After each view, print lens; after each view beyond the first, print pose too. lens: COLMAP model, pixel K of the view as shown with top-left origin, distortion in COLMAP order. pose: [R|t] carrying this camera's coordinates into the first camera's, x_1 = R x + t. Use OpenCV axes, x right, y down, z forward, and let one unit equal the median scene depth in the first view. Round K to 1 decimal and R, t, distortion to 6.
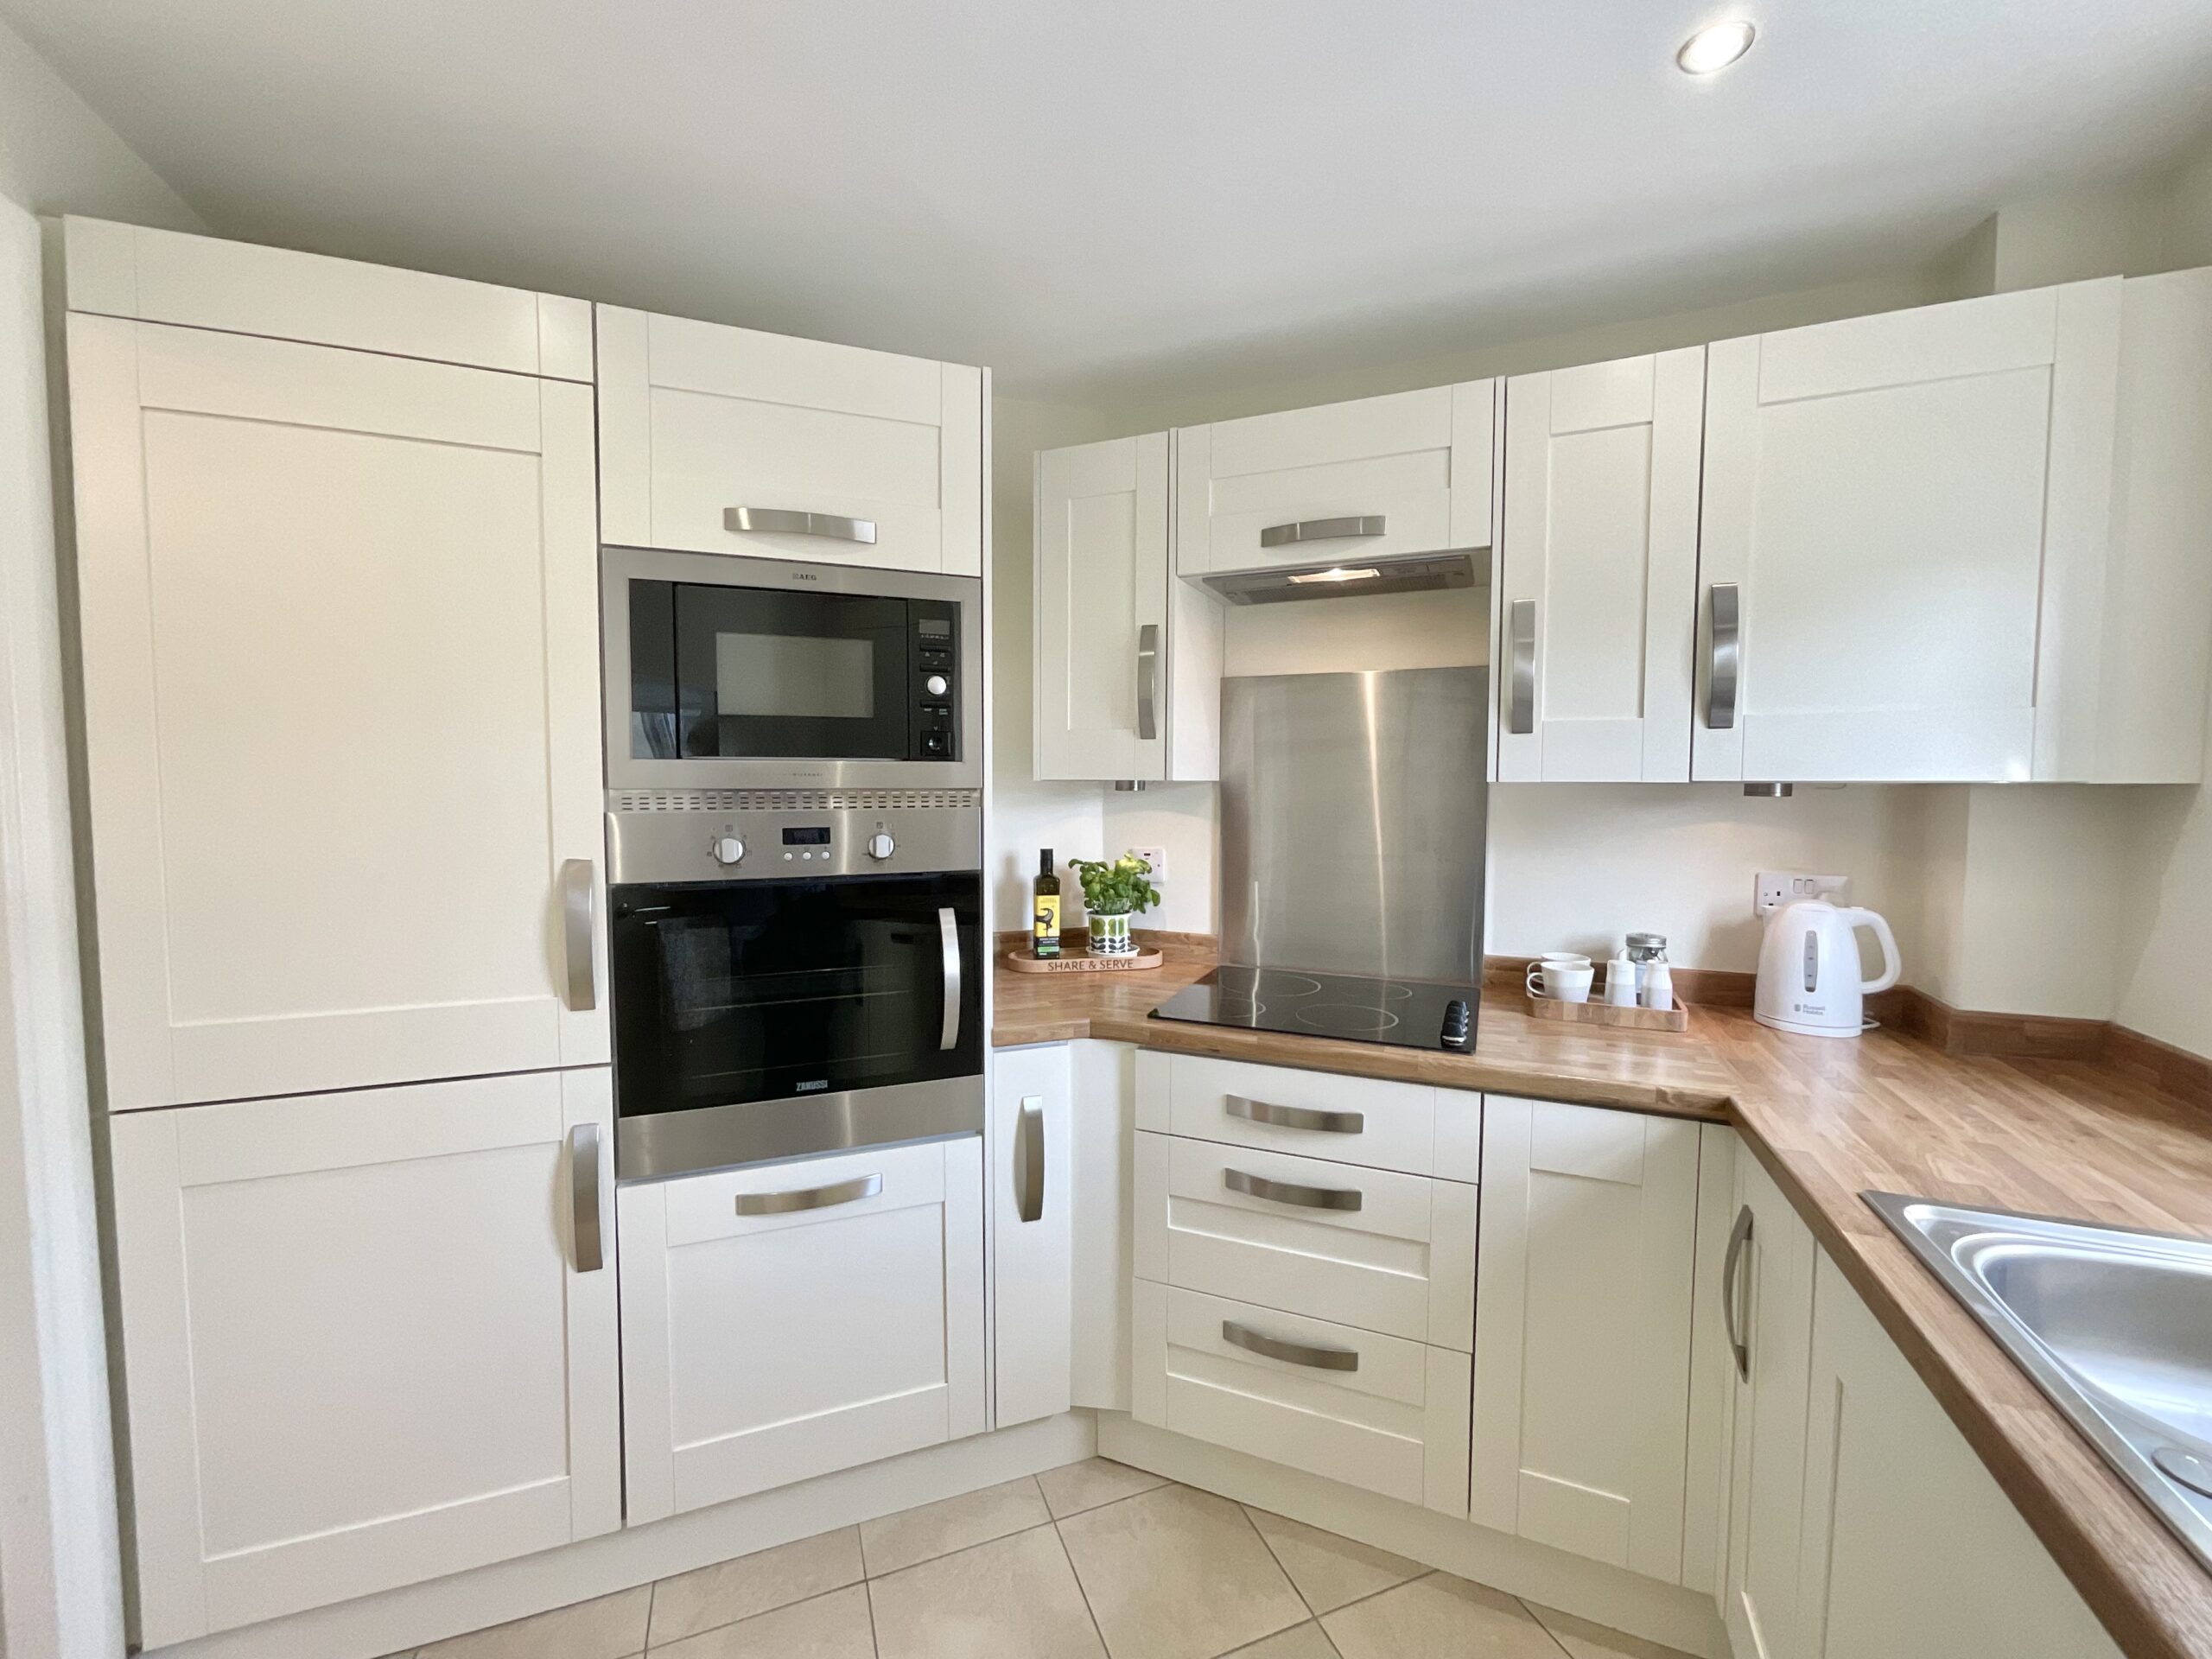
lens RADIAL K [[903.0, 0, 1095.5], [0, 903.0, 828.6], [0, 0, 1]] dist [0.001168, 0.000753]
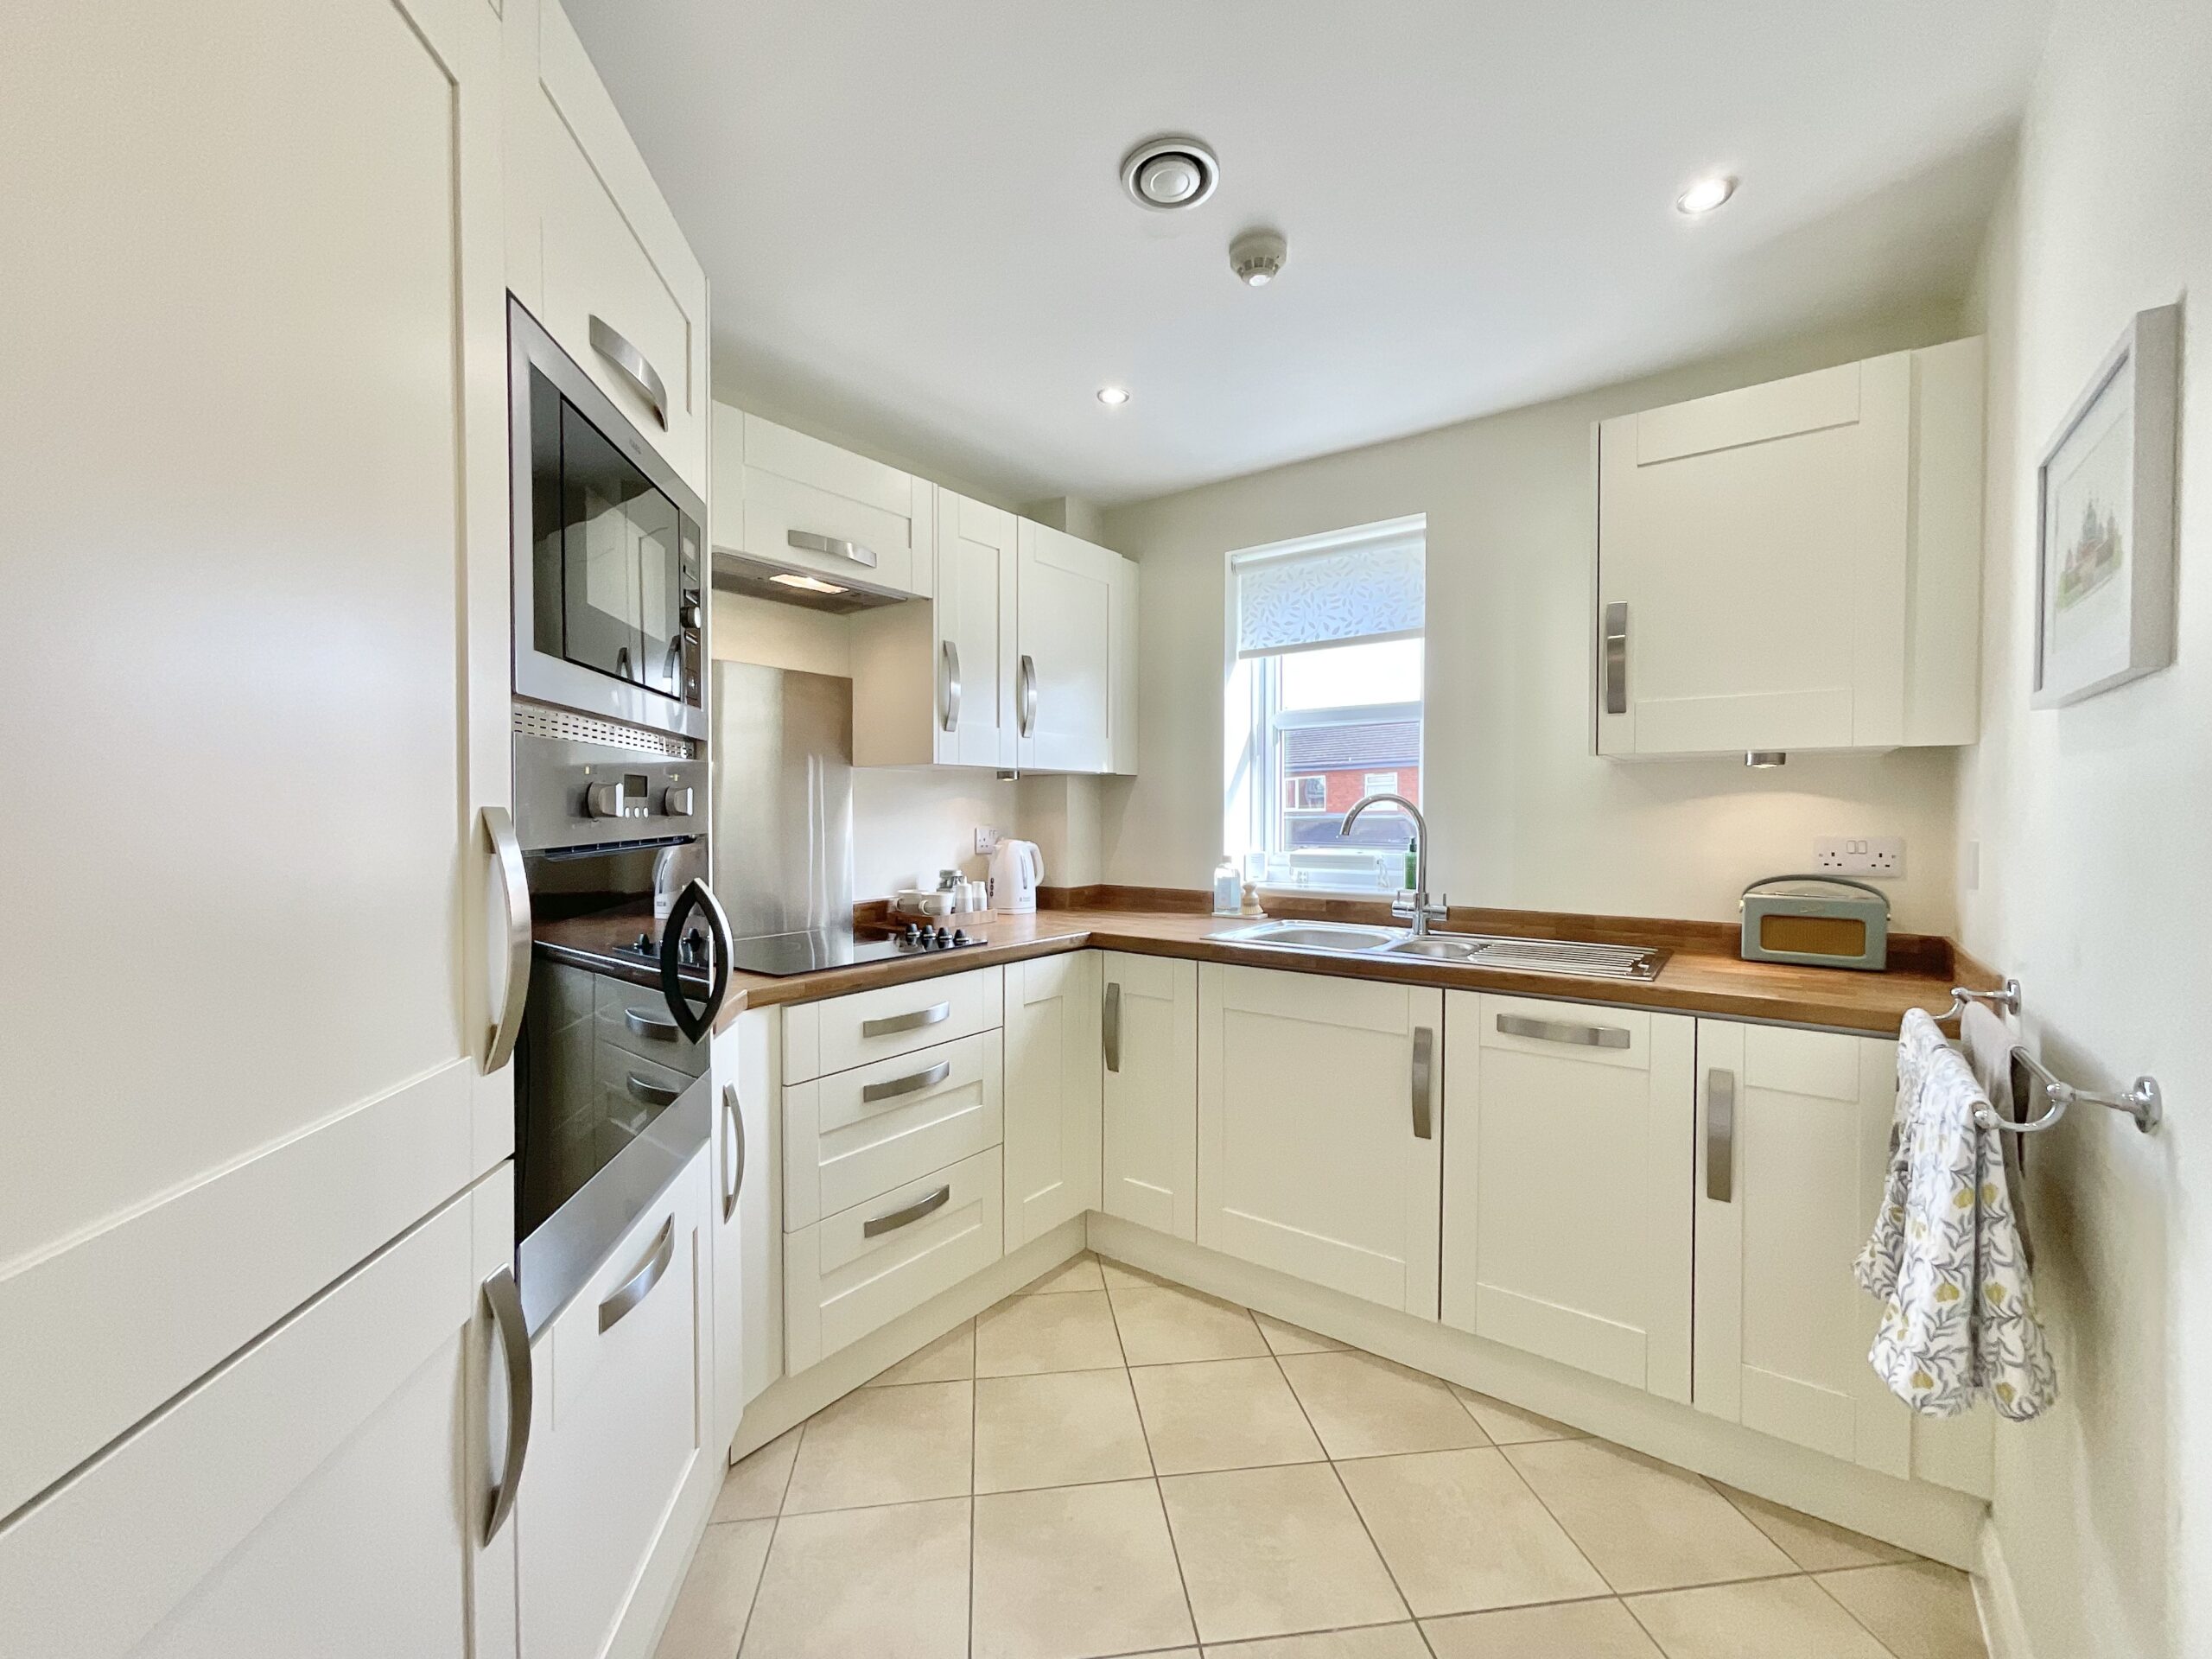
lens RADIAL K [[903.0, 0, 1094.6], [0, 903.0, 829.0], [0, 0, 1]] dist [0.001168, 0.000753]
pose [[0.247001, -0.022003, 0.968765, -0.903611], [0.052967, 0.998554, 0.009175, 0.054132], [-0.967566, 0.049046, 0.247810, 0.421815]]
